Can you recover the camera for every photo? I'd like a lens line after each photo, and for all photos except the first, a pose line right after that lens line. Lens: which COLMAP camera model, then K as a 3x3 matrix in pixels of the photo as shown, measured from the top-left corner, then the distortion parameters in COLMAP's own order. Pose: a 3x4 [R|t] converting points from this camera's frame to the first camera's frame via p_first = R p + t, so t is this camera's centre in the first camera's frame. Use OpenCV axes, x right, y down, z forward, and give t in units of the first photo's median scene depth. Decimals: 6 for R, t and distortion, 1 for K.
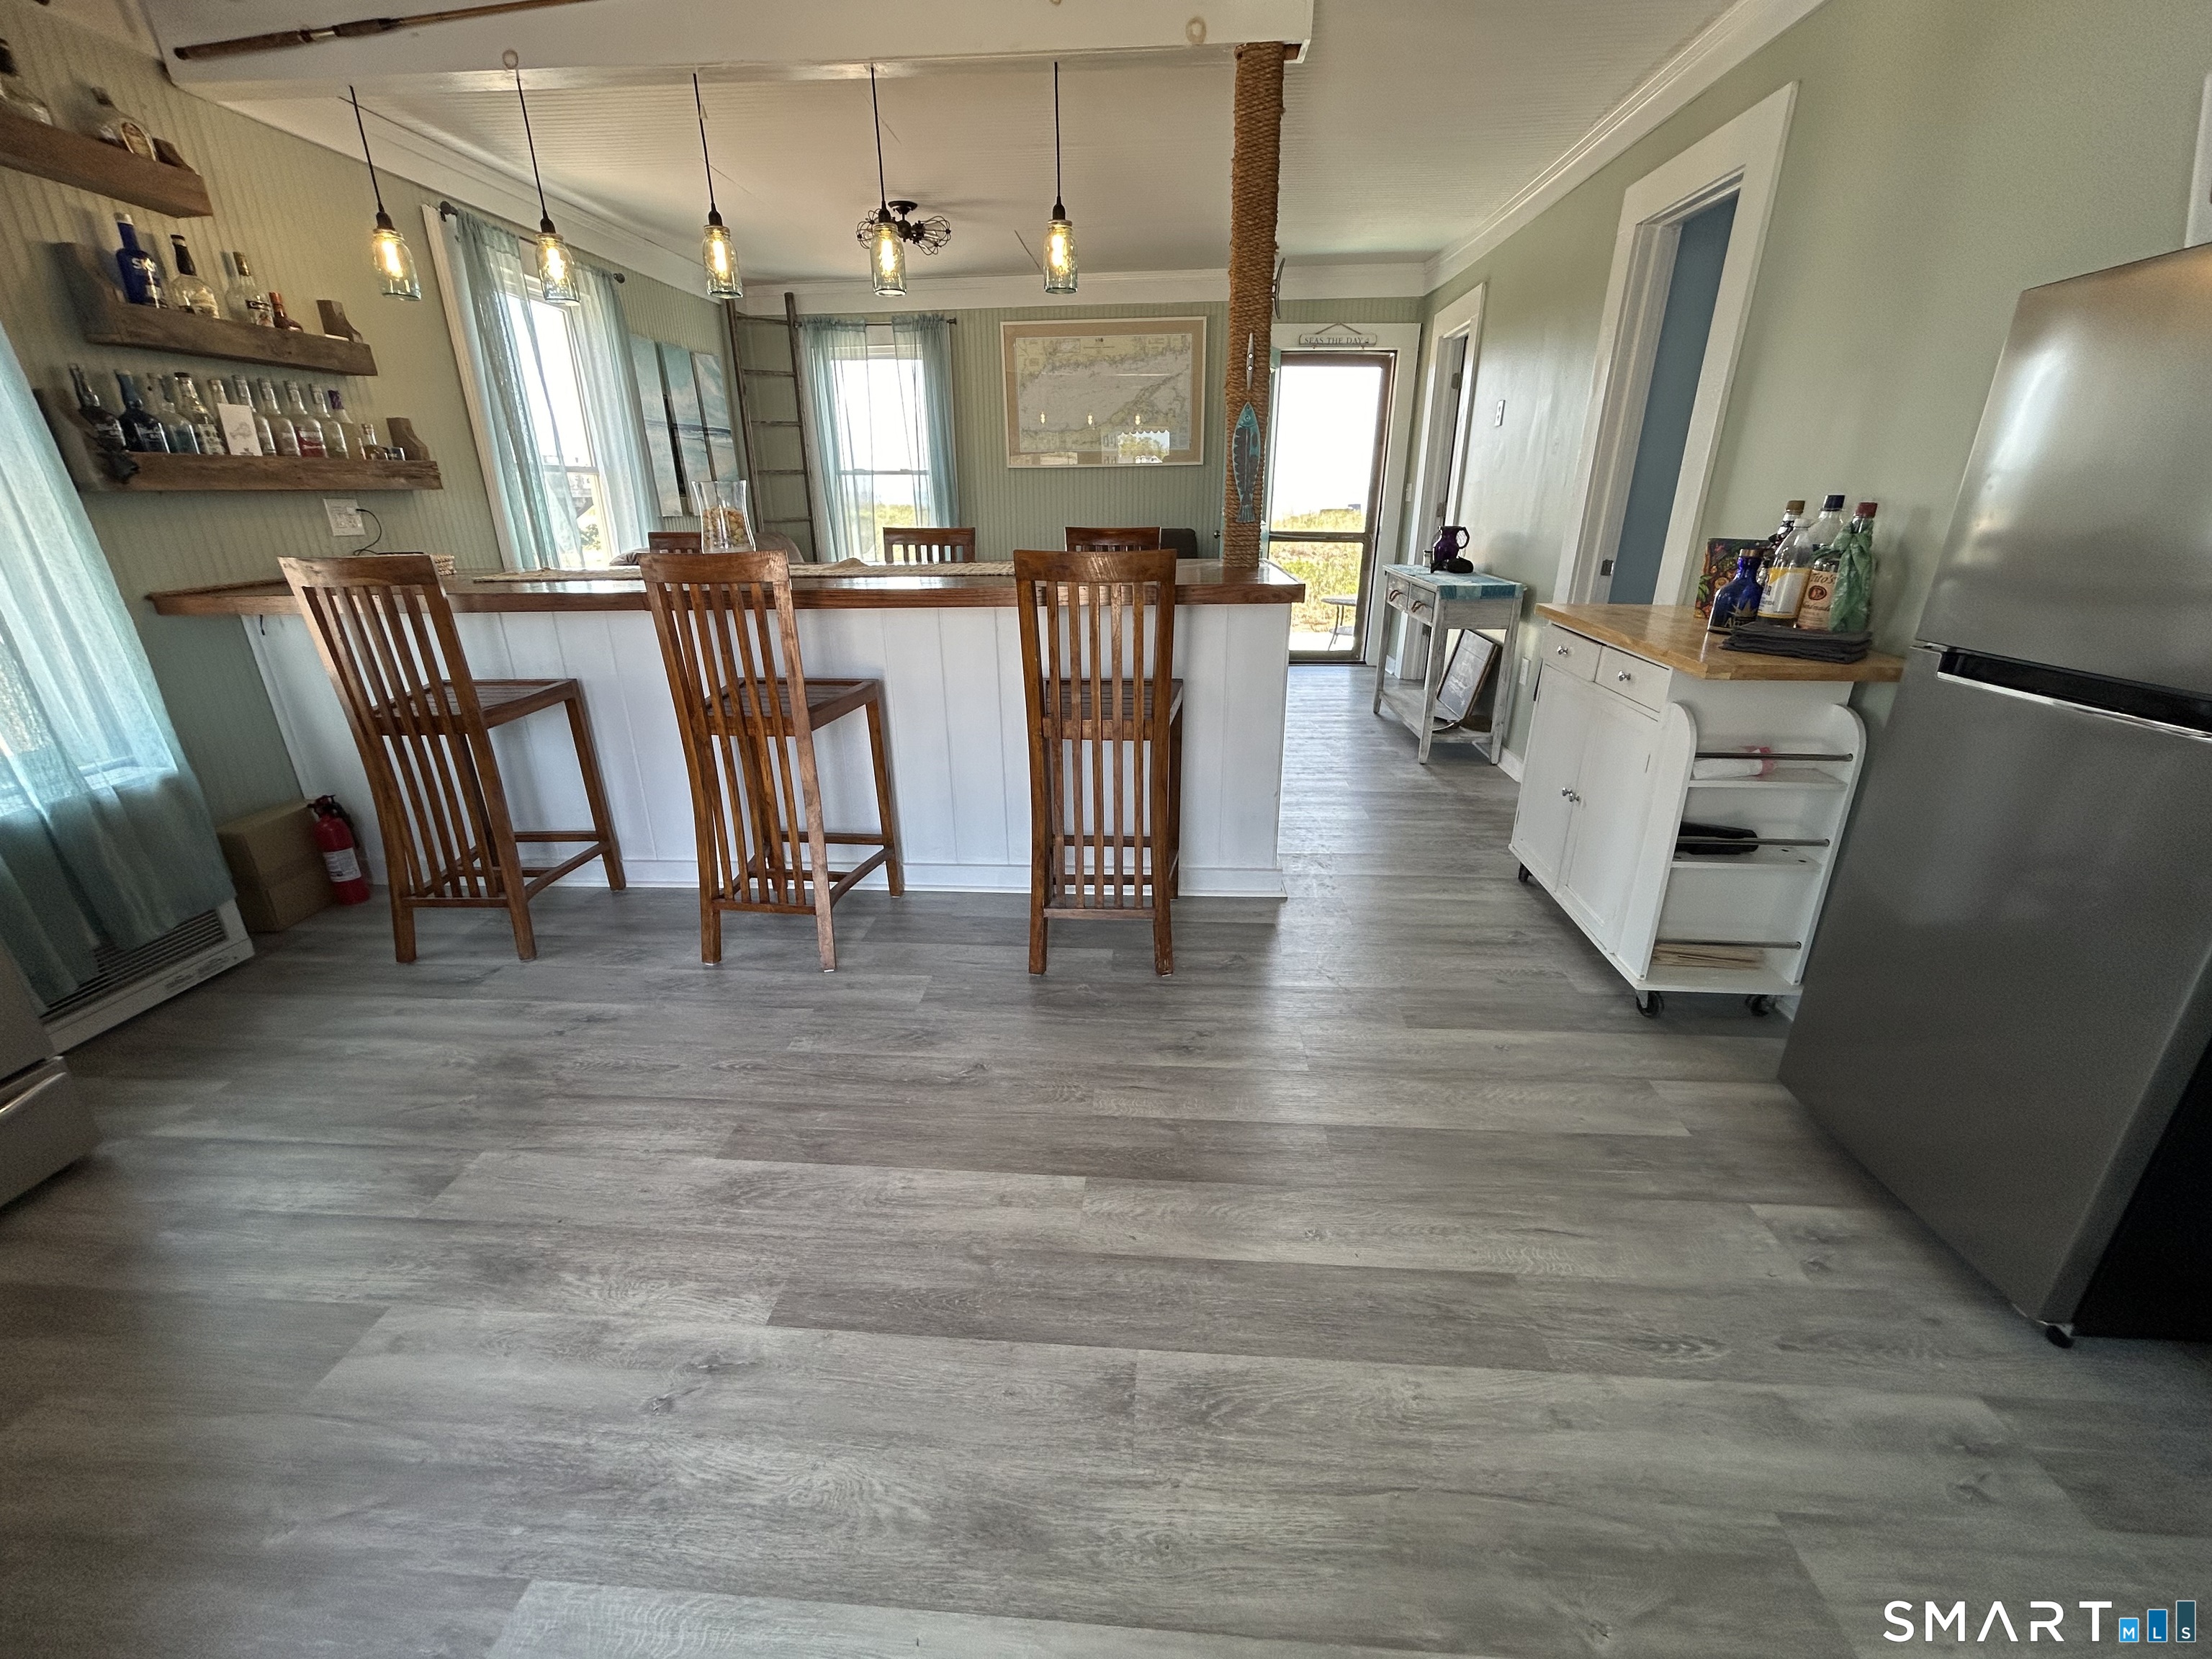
lens RADIAL K [[893.5, 0, 1107.0], [0, 893.5, 823.0], [0, 0, 1]] dist [-0.001300, -0.000330]
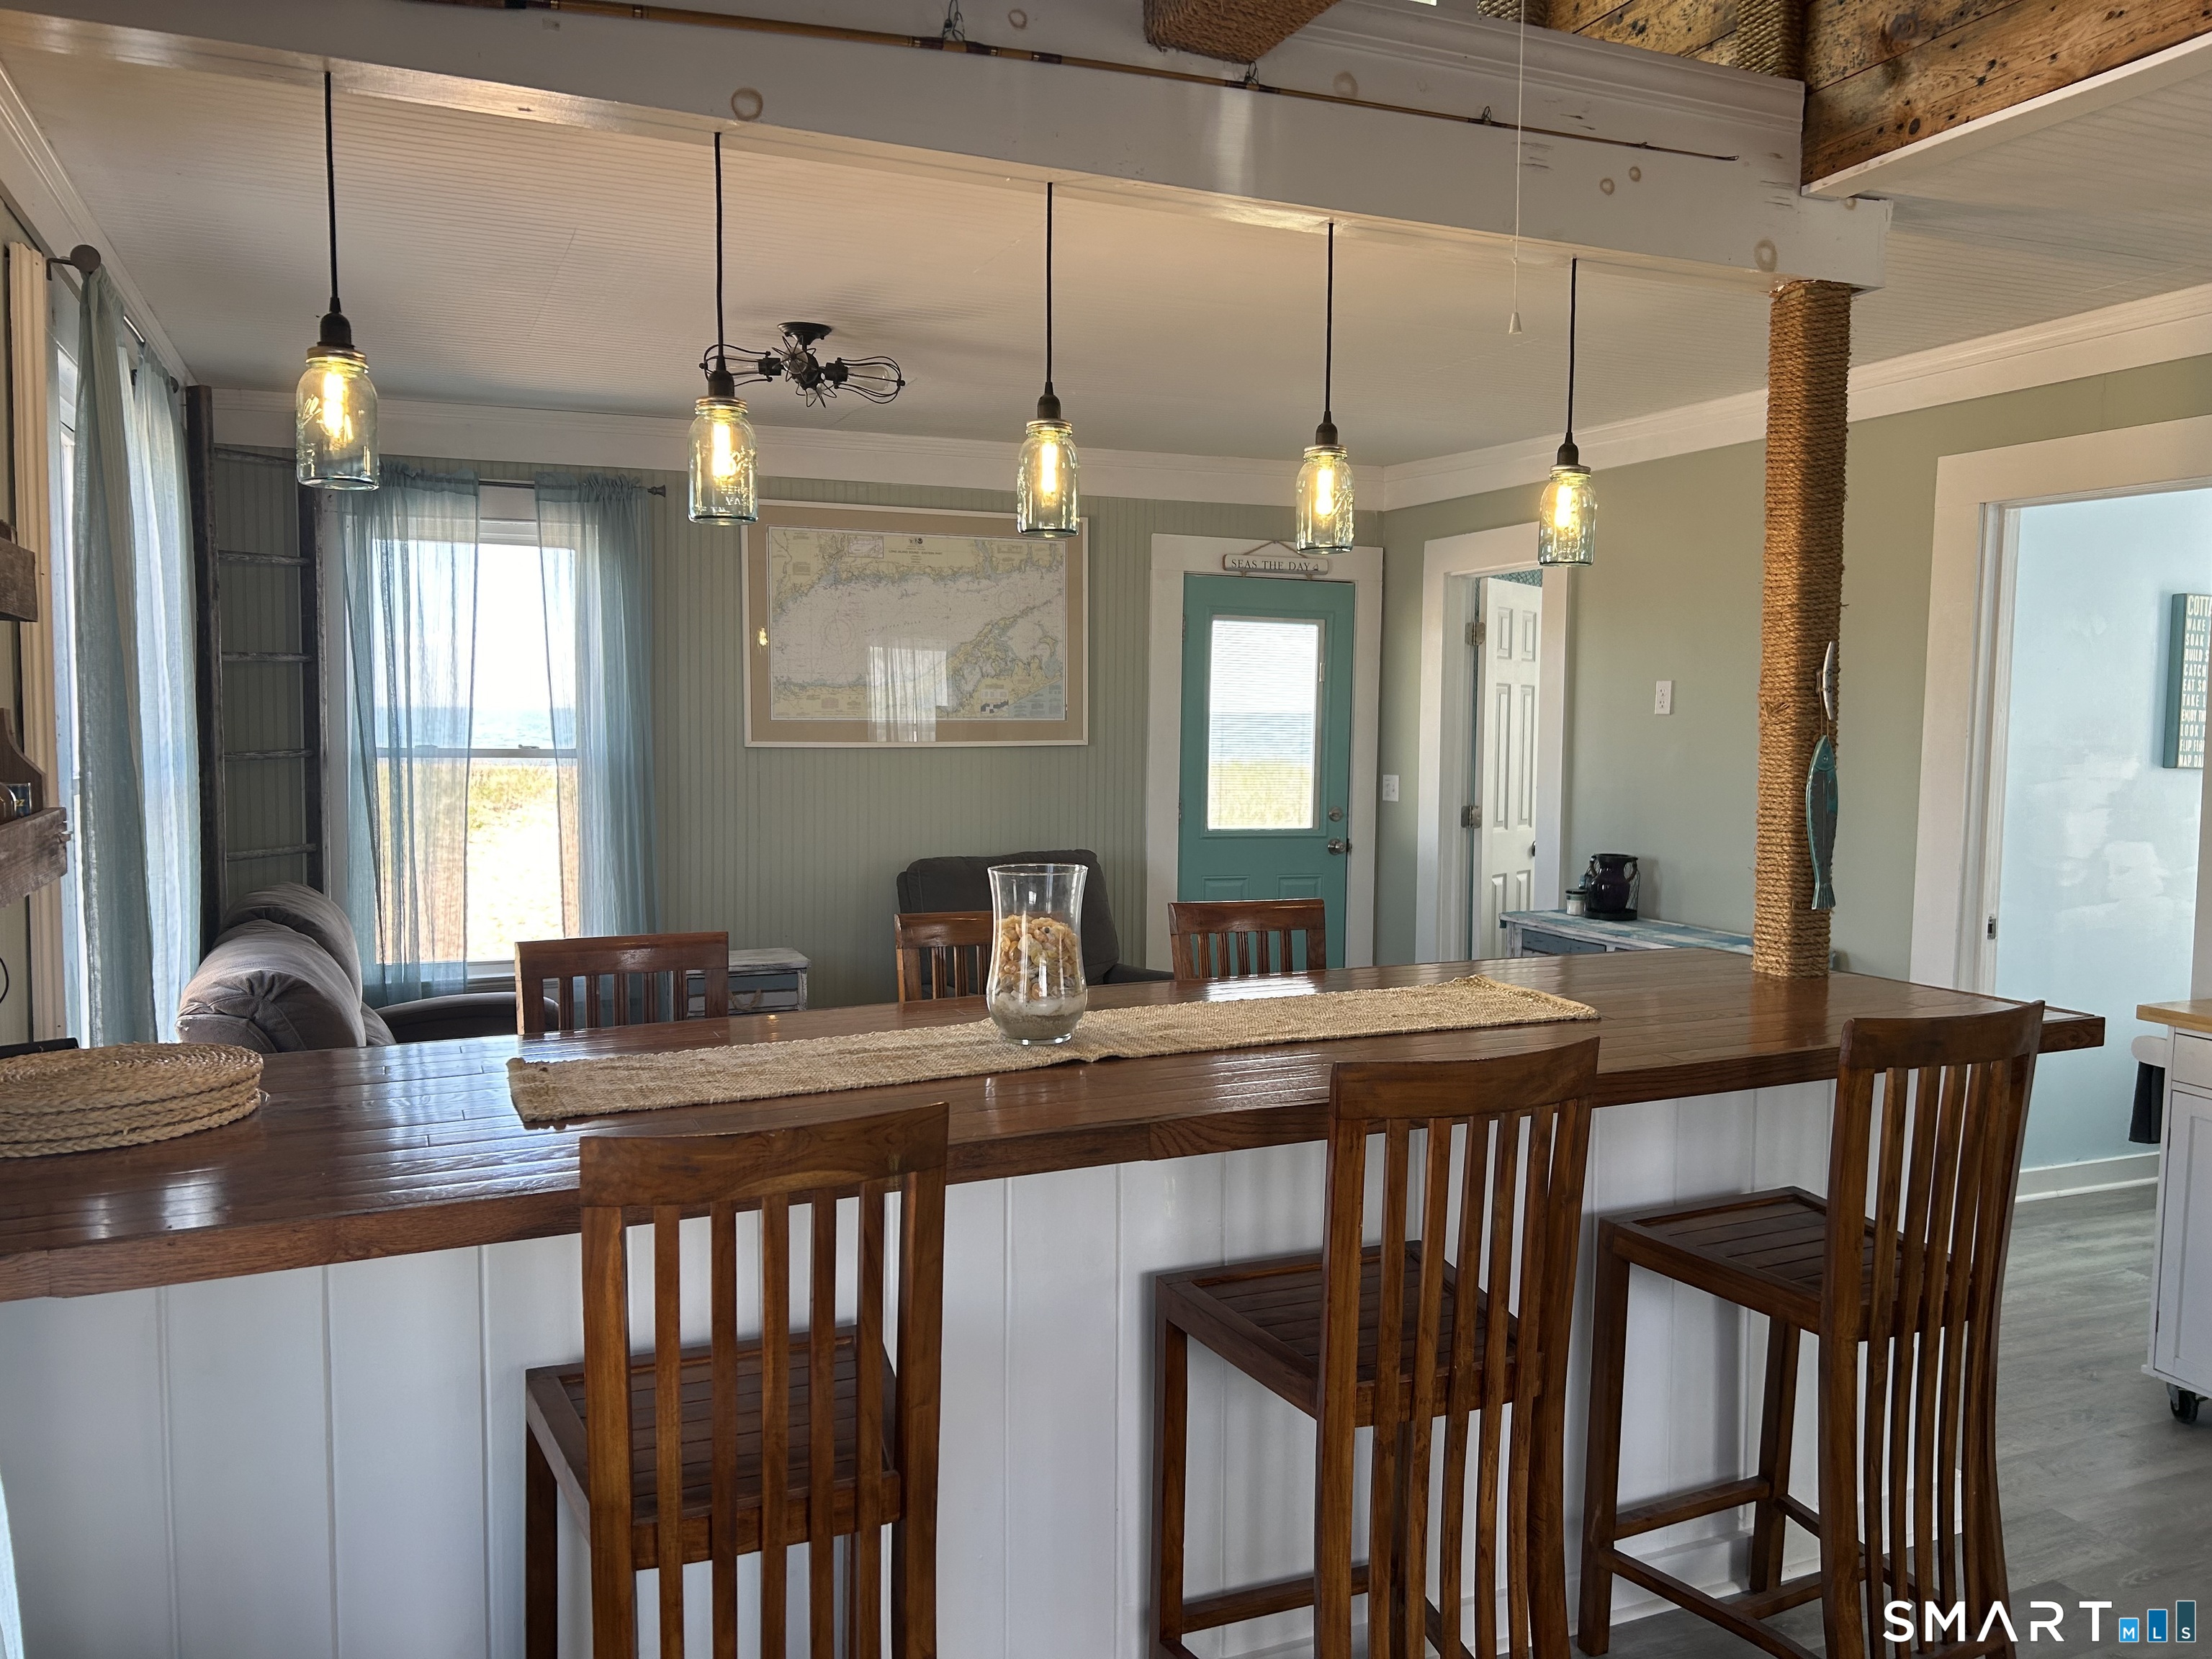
lens RADIAL K [[1659.2, 0, 1110.0], [0, 1659.2, 826.7], [0, 0, 1]] dist [0.055865, -0.059848]
pose [[0.889002, -0.017664, 0.457562, -0.934192], [0.147887, 0.956782, -0.250396, -0.190389], [-0.433364, 0.290270, 0.853194, 0.213338]]
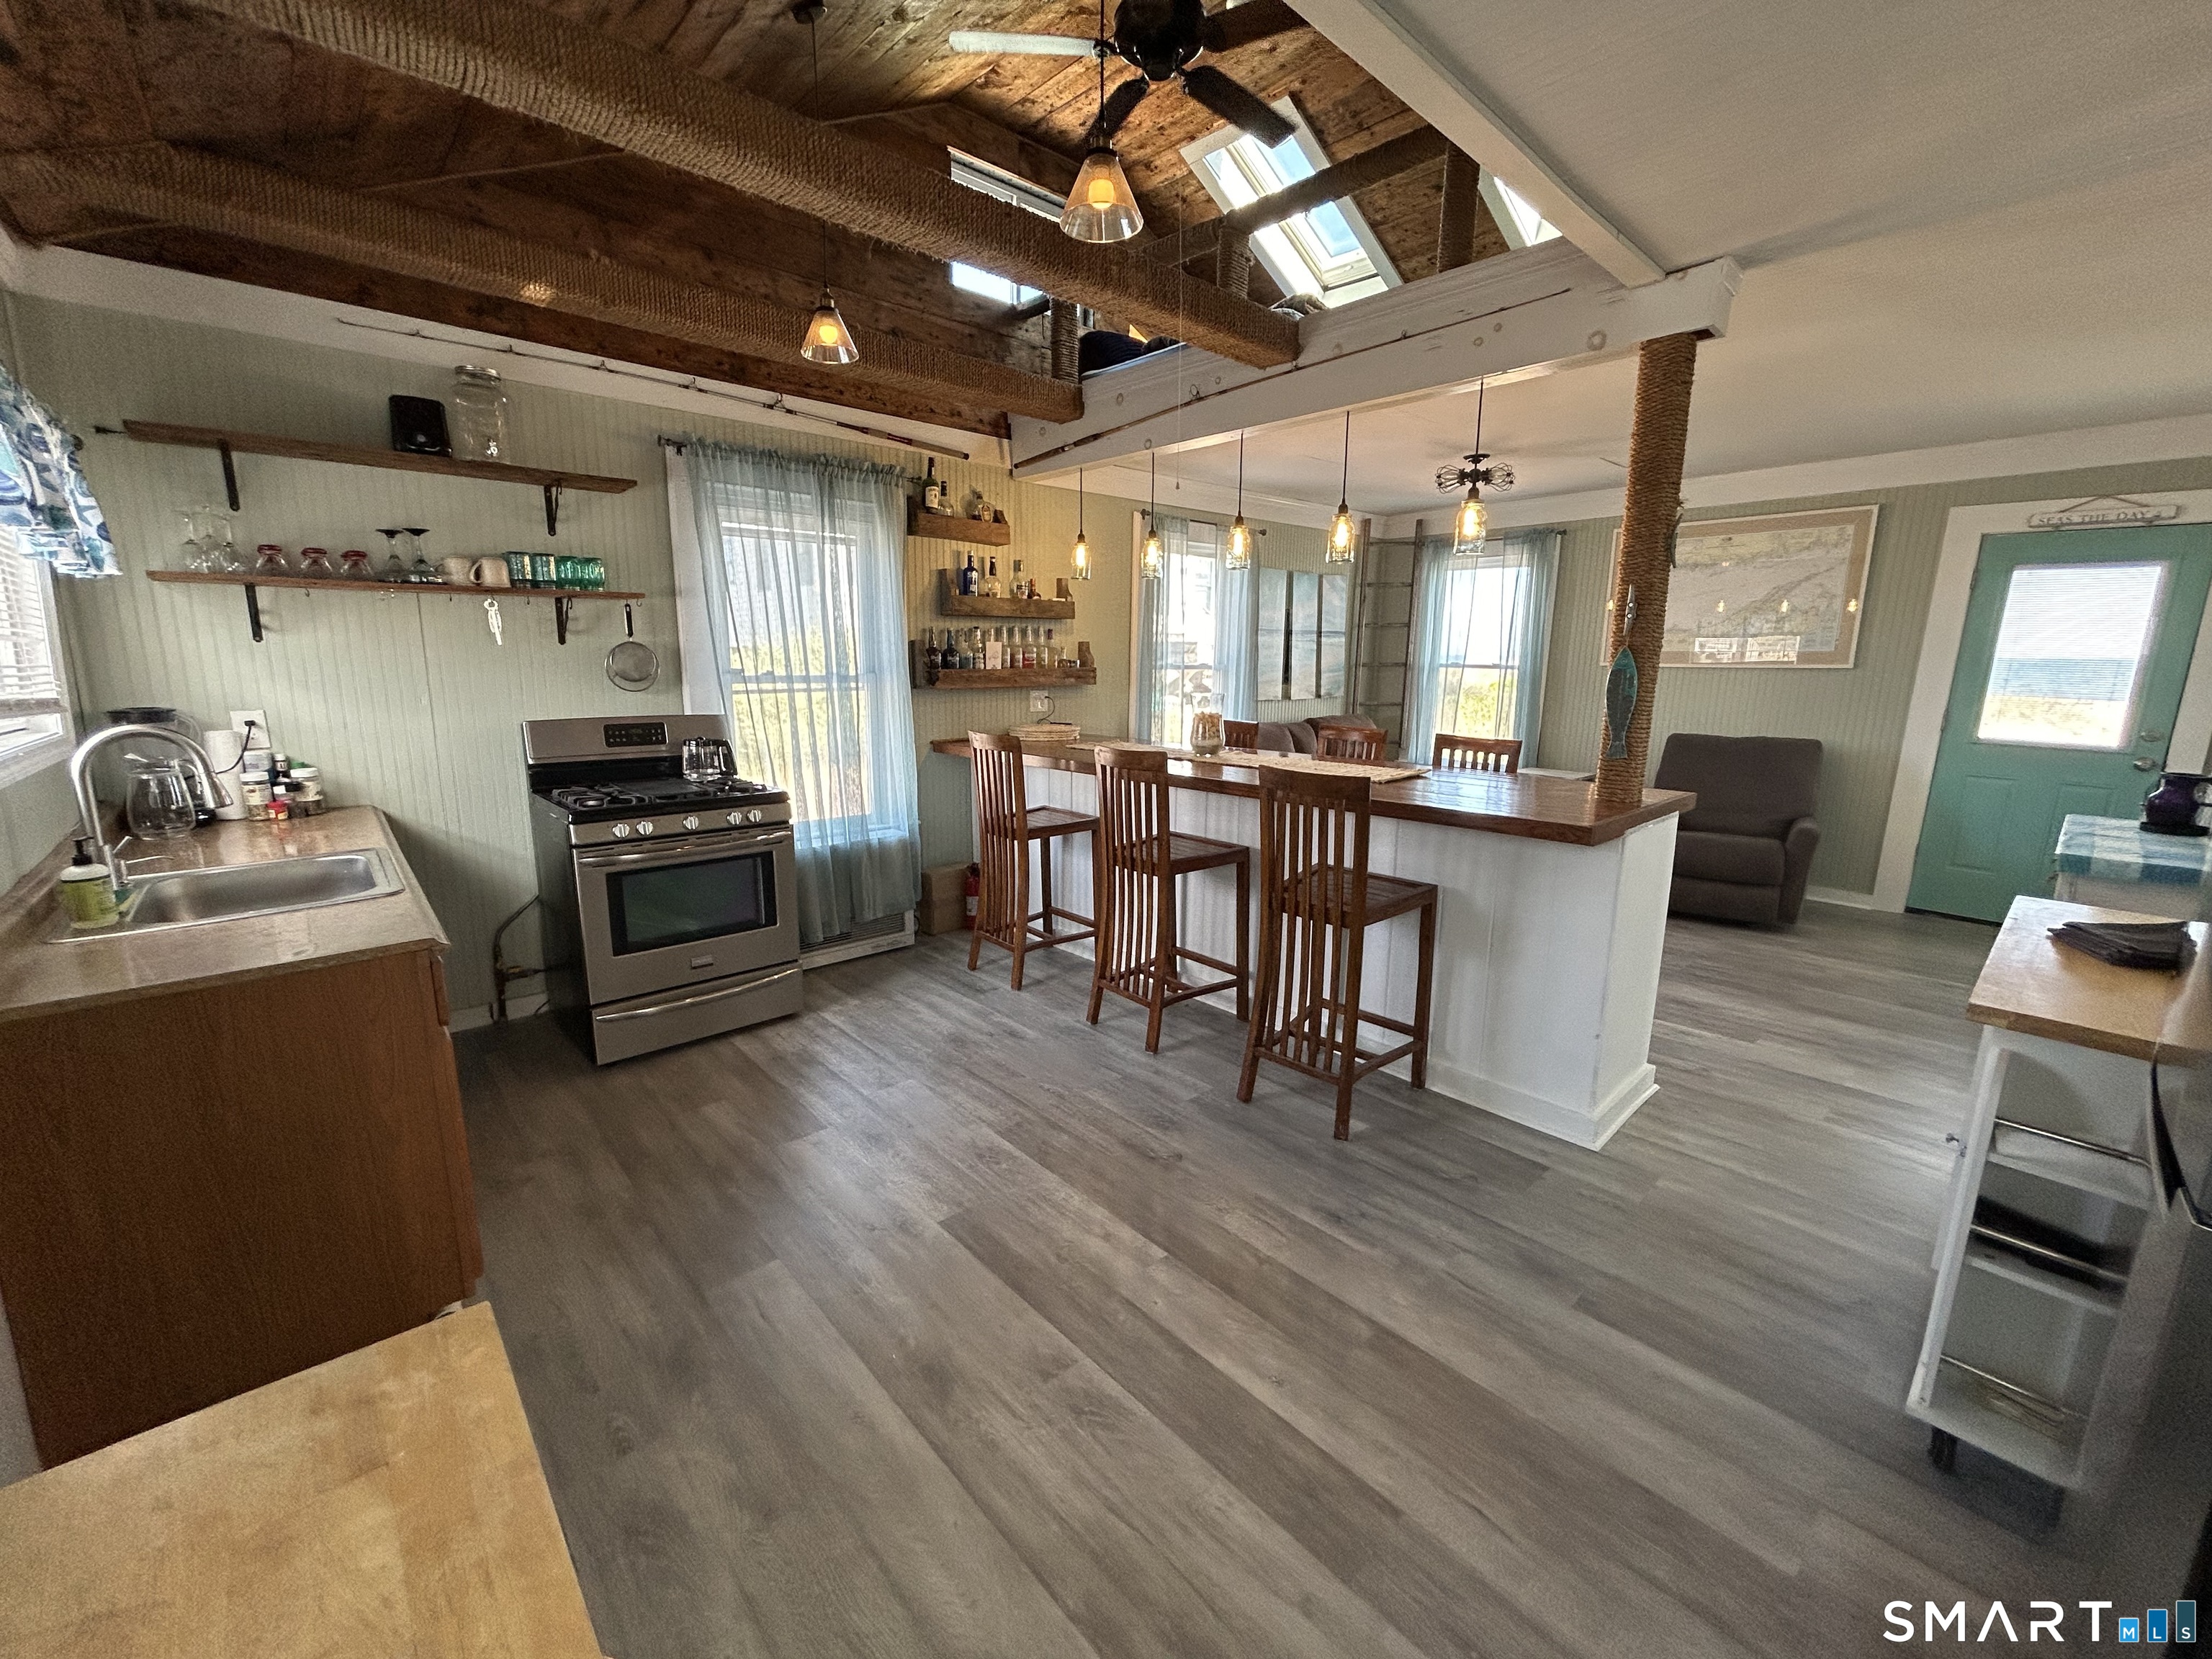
lens RADIAL K [[893.5, 0, 1105.2], [0, 893.5, 825.8], [0, 0, 1]] dist [-0.001300, -0.000330]
pose [[0.718163, 0.146188, -0.680346, 0.487440], [-0.255796, 0.964693, -0.062728, -0.063667], [0.647155, 0.219079, 0.730202, -0.087151]]
